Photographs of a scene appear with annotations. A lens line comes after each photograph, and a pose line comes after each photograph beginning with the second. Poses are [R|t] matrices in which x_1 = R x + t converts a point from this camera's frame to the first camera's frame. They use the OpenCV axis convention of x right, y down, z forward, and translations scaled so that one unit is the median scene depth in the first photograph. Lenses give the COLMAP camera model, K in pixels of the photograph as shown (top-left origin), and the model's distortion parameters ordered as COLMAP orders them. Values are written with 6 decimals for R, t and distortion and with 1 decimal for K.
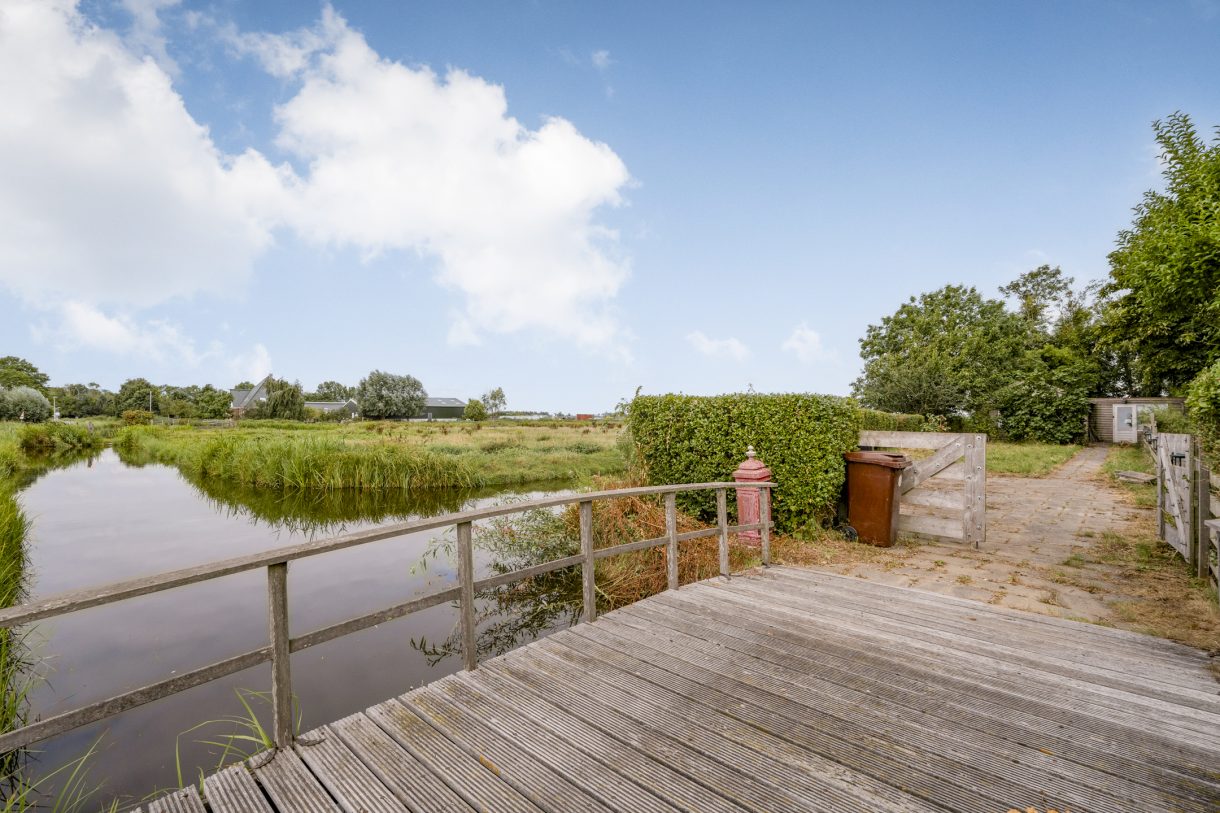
lens RADIAL K [[546.8, 0, 621.0], [0, 546.8, 417.9], [0, 0, 1]] dist [0.000316, 0.000822]
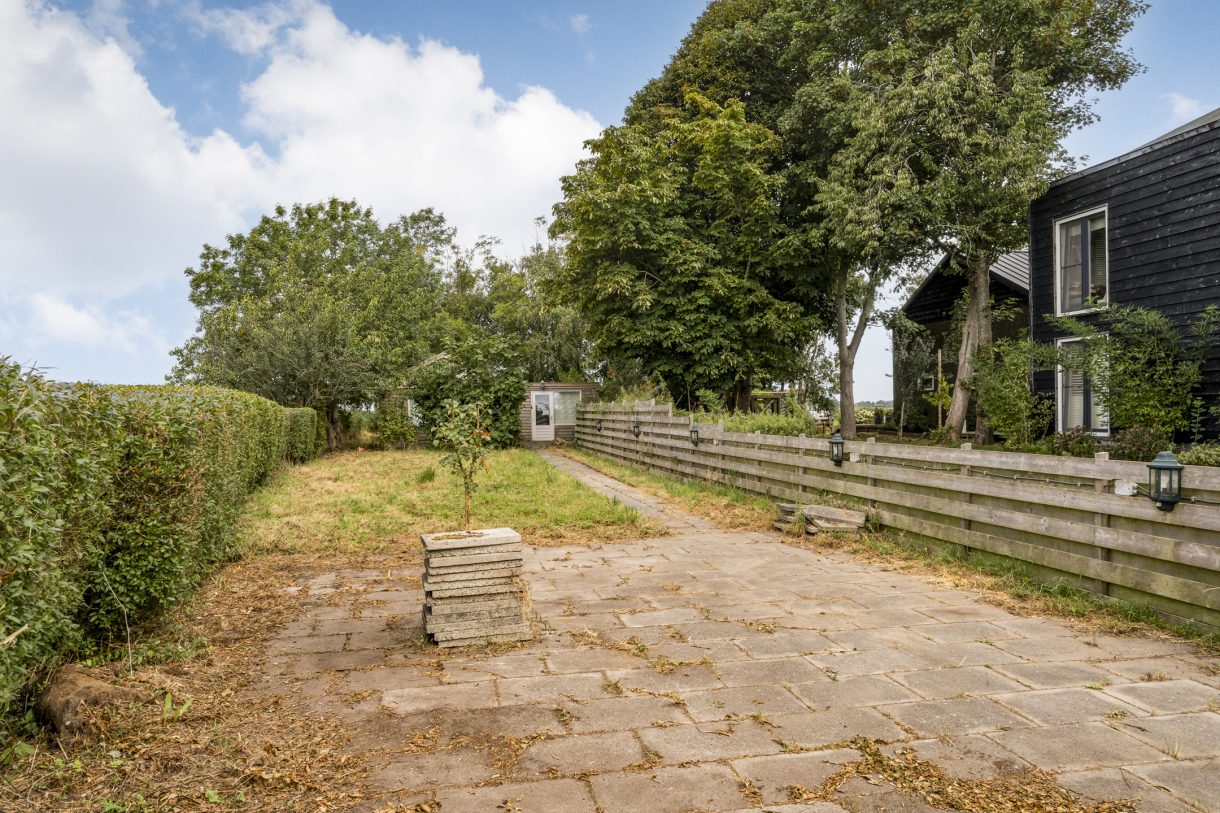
lens RADIAL K [[774.1, 0, 571.3], [0, 774.1, 386.9], [0, 0, 1]] dist [0.009219, 0.003282]
pose [[0.610987, 0.007511, 0.791605, 0.079473], [0.023753, 0.999331, -0.027815, 0.000538], [-0.791284, 0.035797, 0.610399, 0.290558]]
